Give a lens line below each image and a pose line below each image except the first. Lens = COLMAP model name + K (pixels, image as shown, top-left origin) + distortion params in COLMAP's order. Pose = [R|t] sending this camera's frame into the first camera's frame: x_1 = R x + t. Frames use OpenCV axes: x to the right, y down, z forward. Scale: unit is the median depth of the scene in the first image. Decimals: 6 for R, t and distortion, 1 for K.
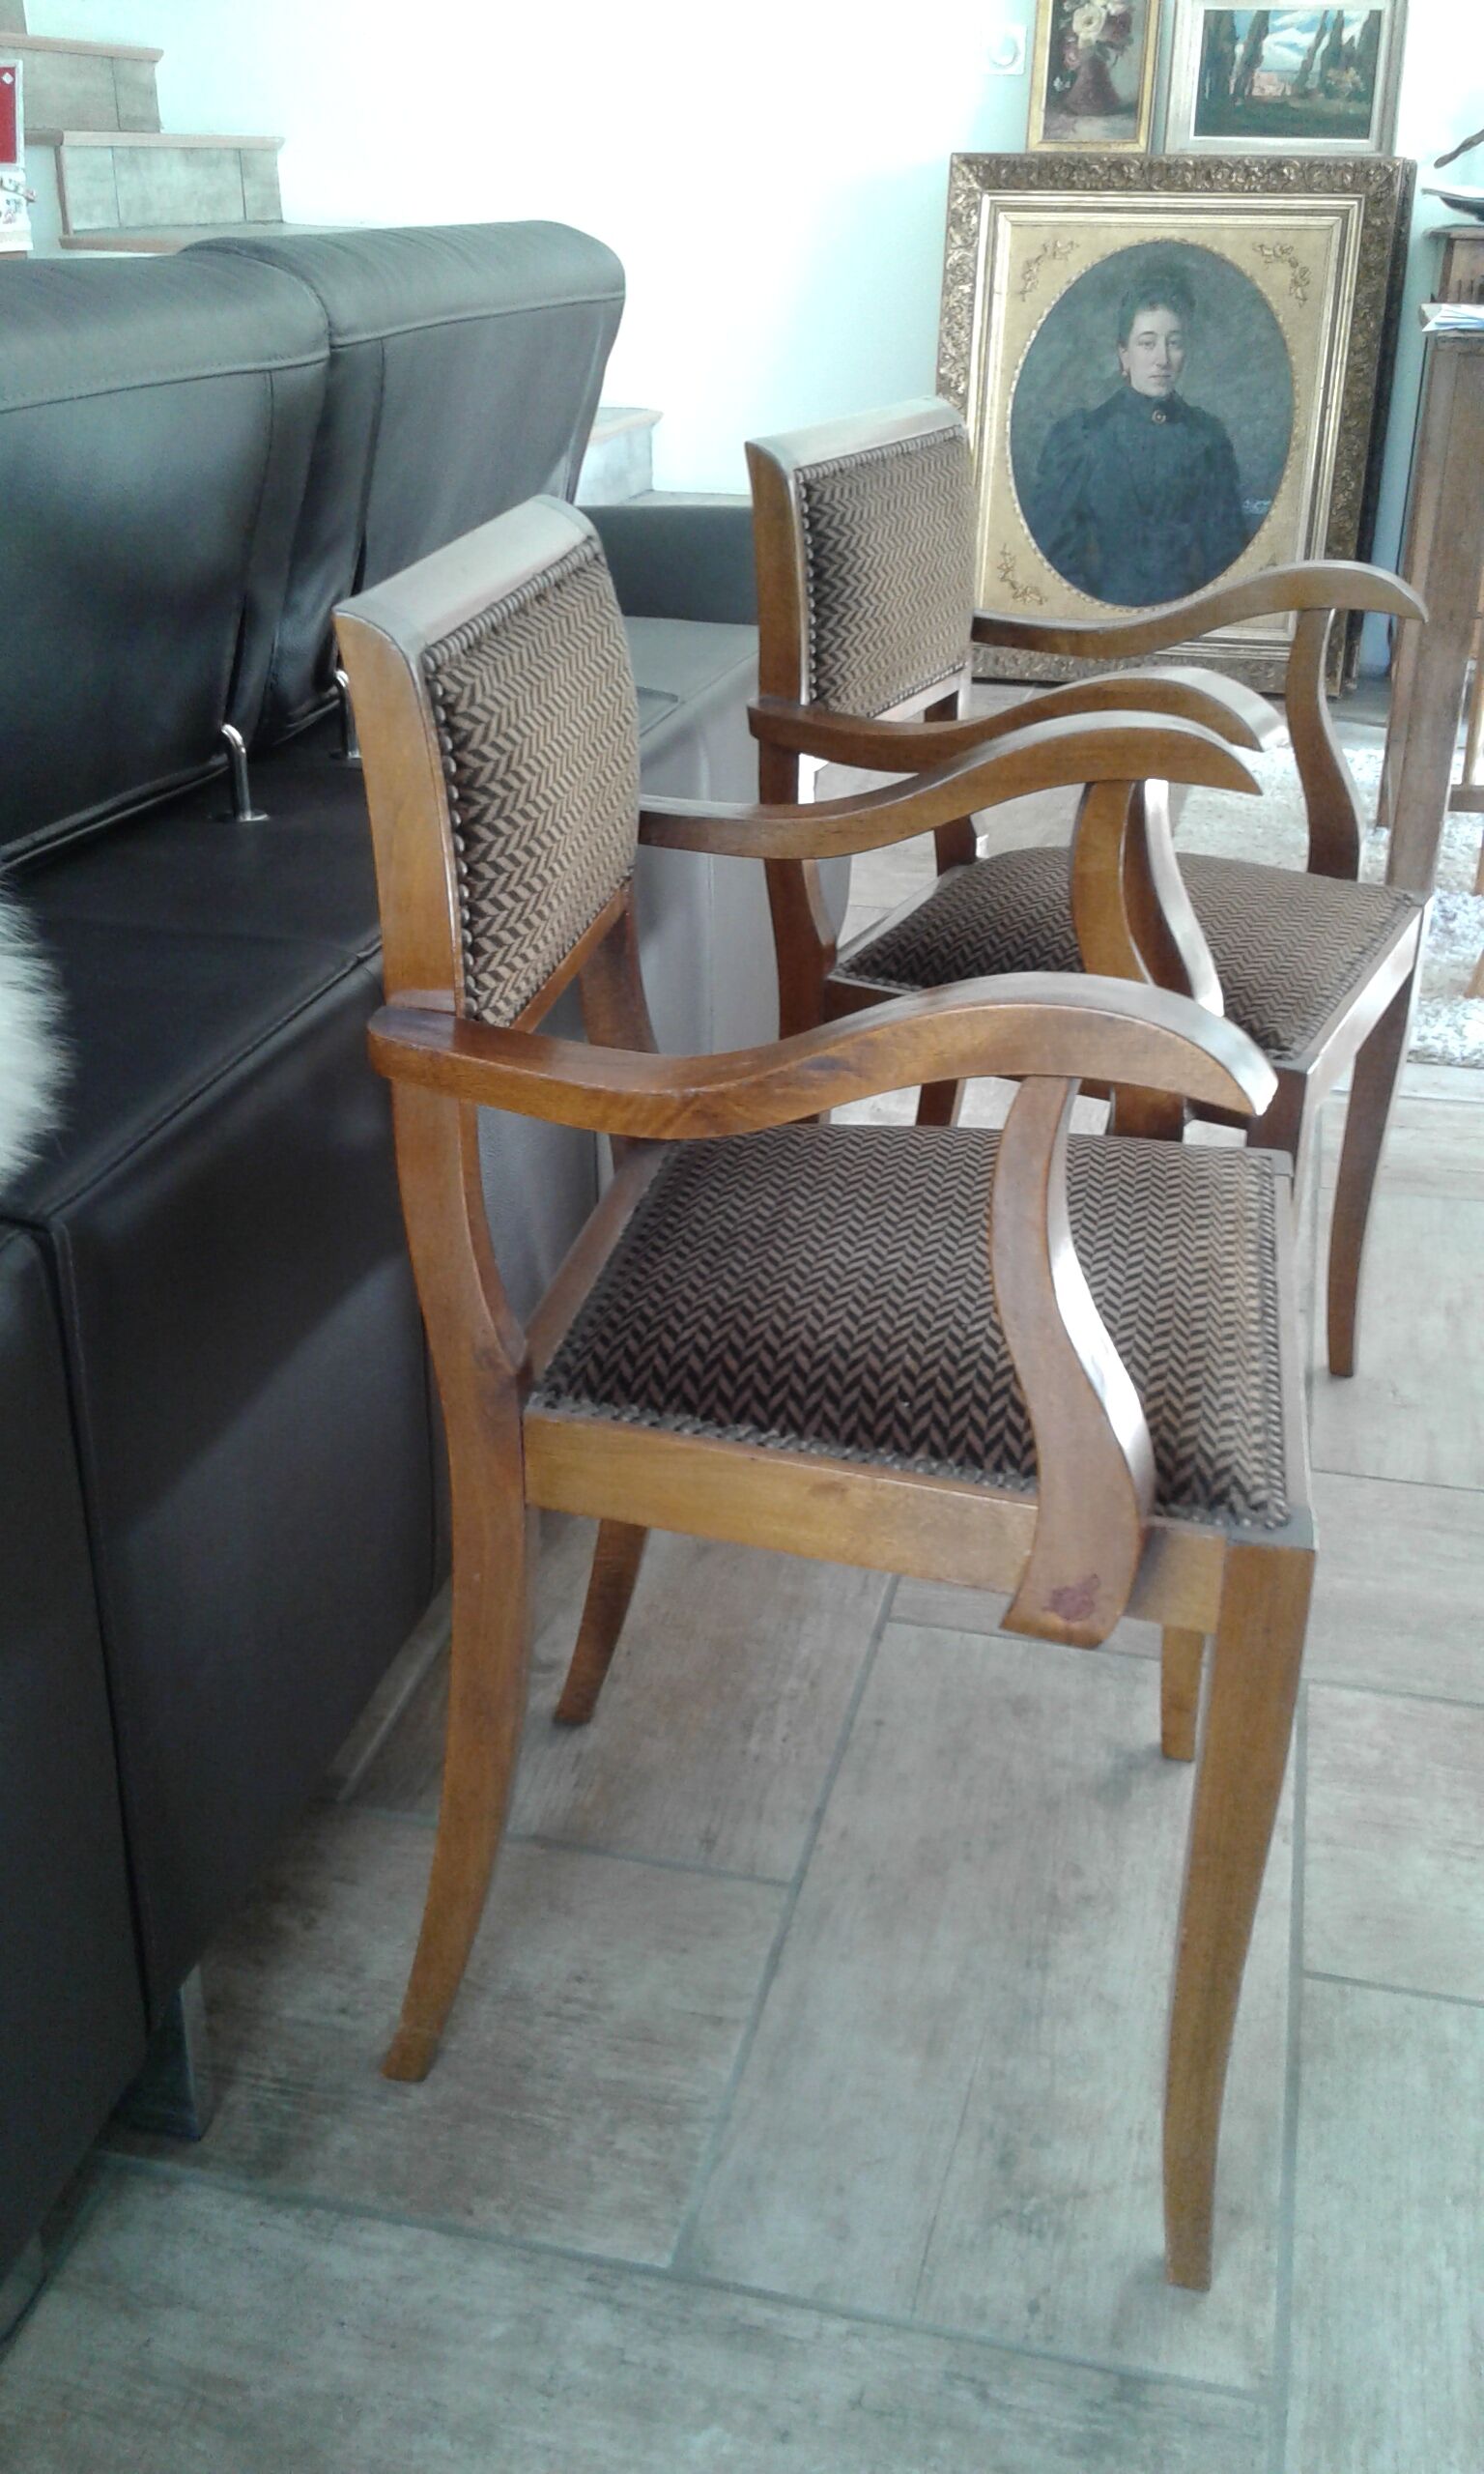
lens RADIAL K [[2242.8, 0, 714.6], [0, 2242.8, 1255.3], [0, 0, 1]] dist [0.076858, -0.169050]
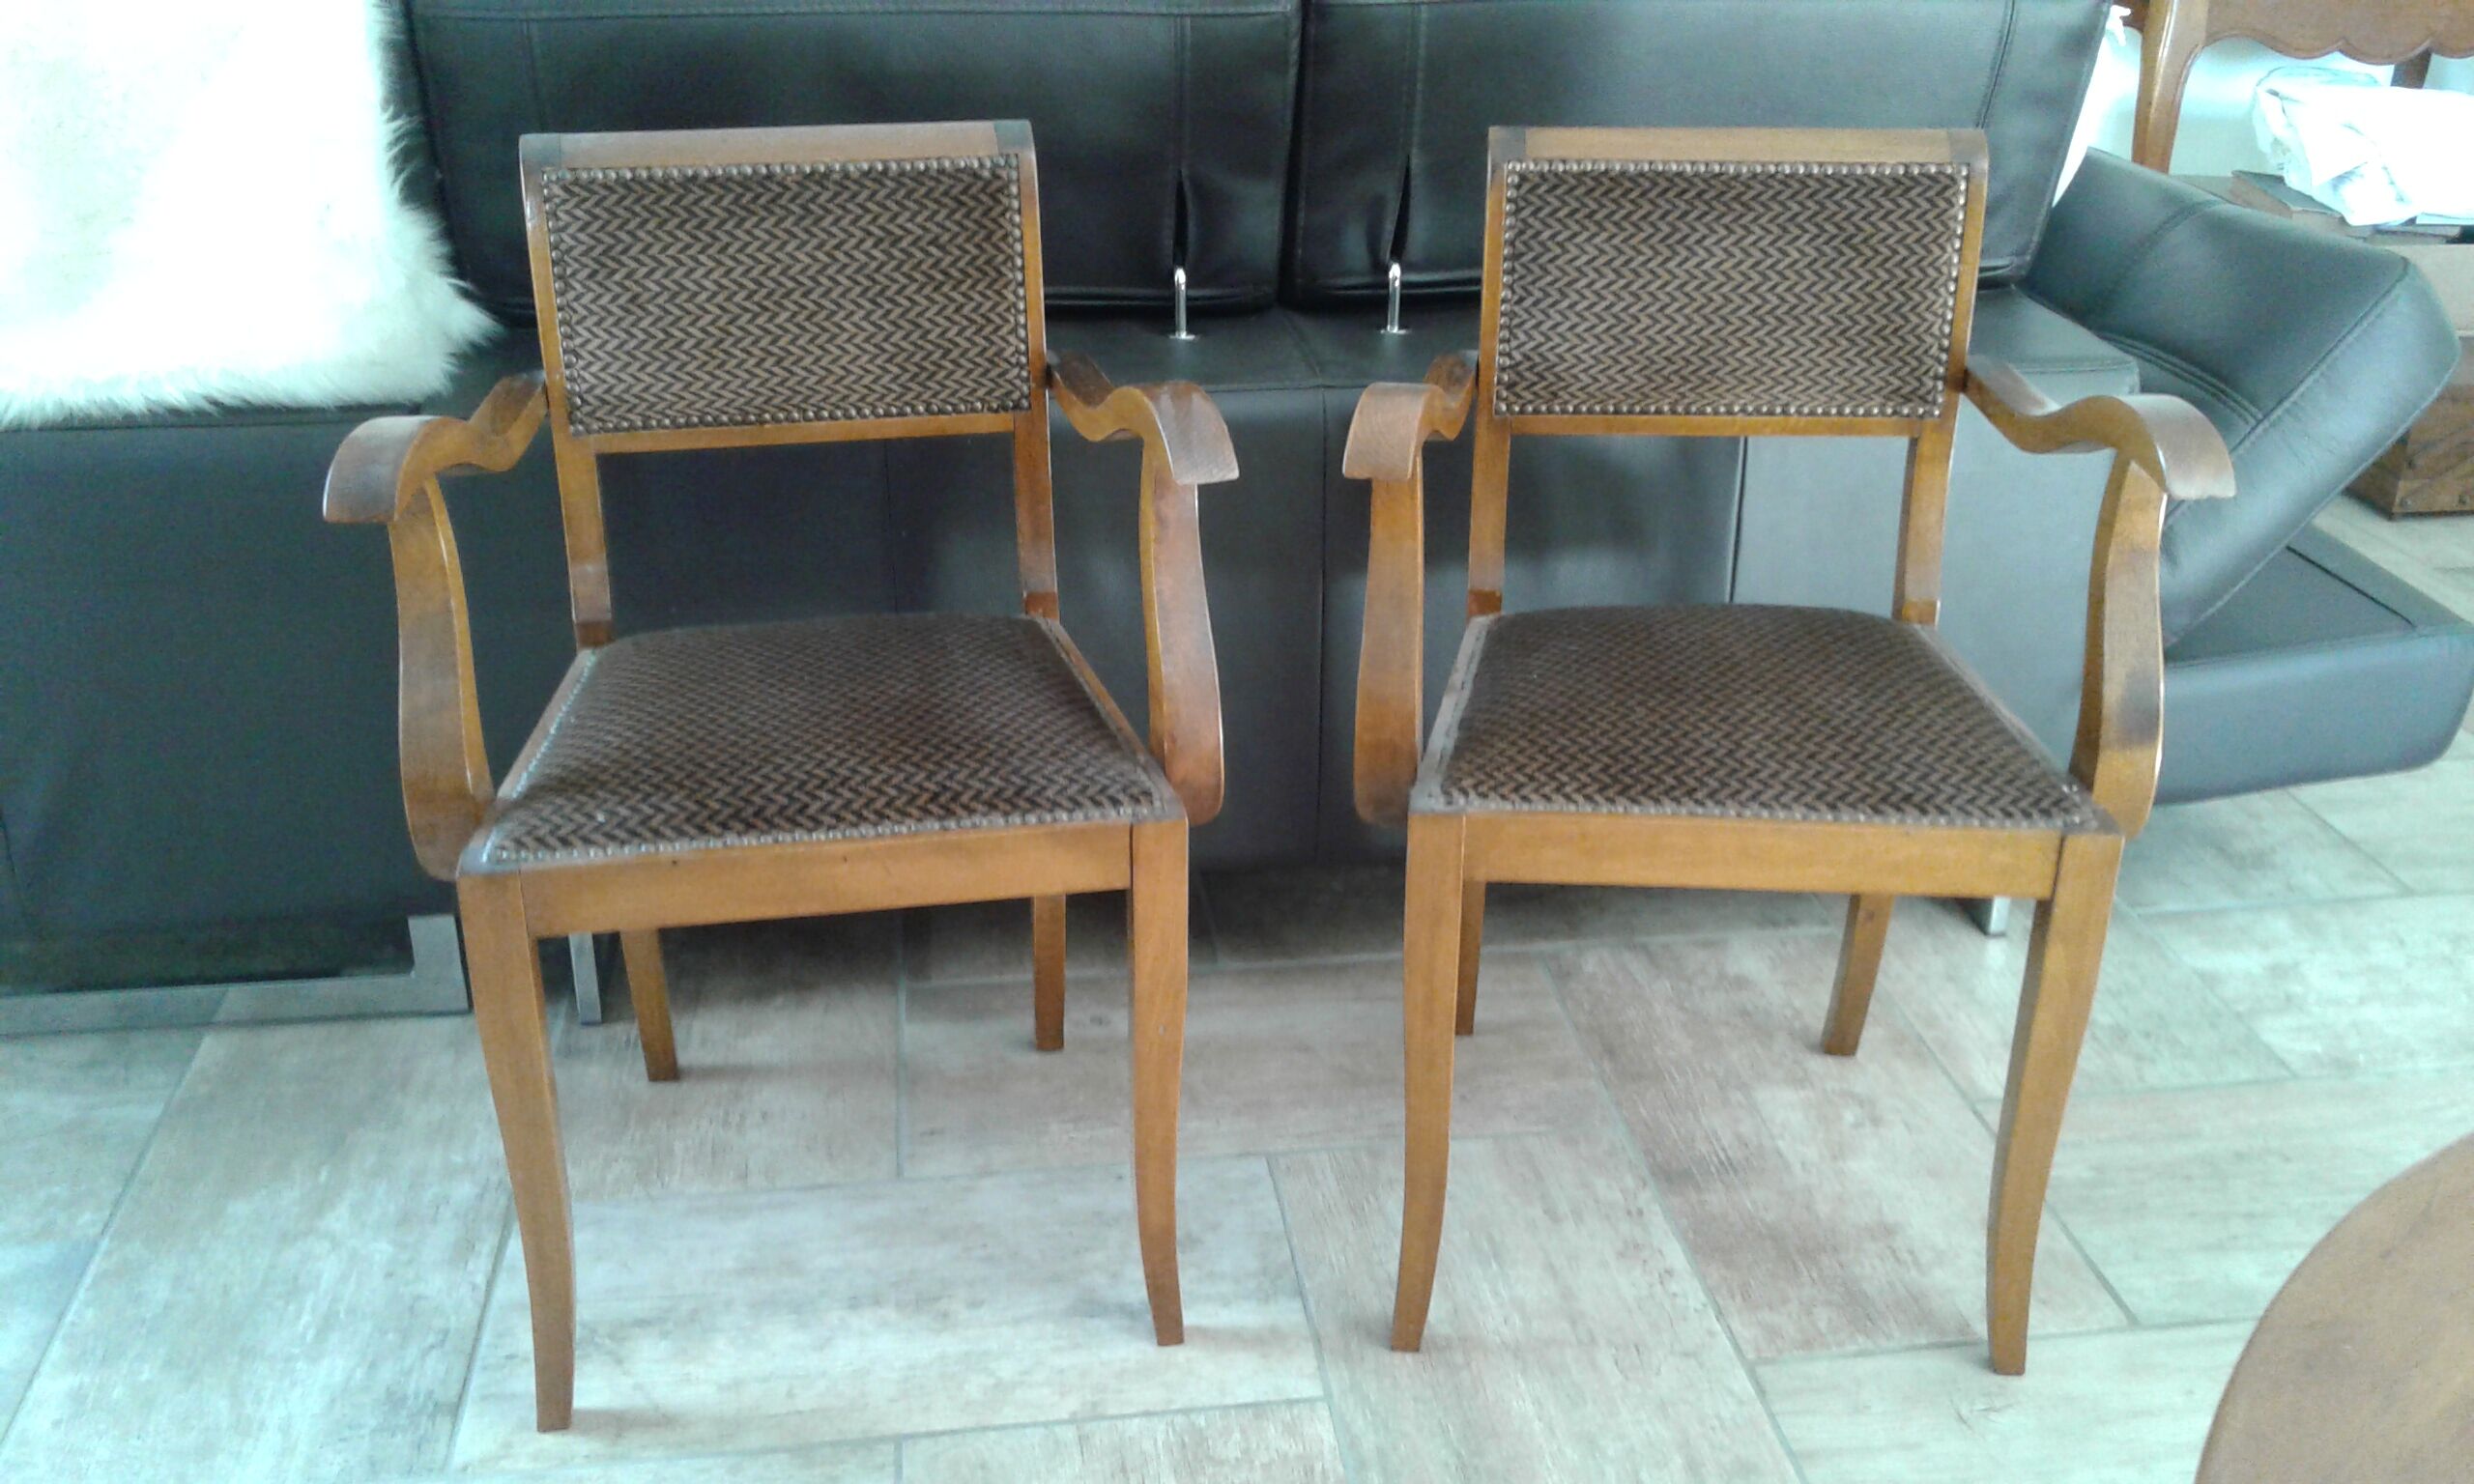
lens RADIAL K [[2221.1, 0, 1262.4], [0, 2221.1, 751.1], [0, 0, 1]] dist [0.100247, -0.186404]
pose [[0.387424, 0.387998, -0.836278, 1.330433], [-0.400588, 0.887860, 0.226348, -0.382605], [0.830320, 0.247310, 0.499406, 0.565336]]
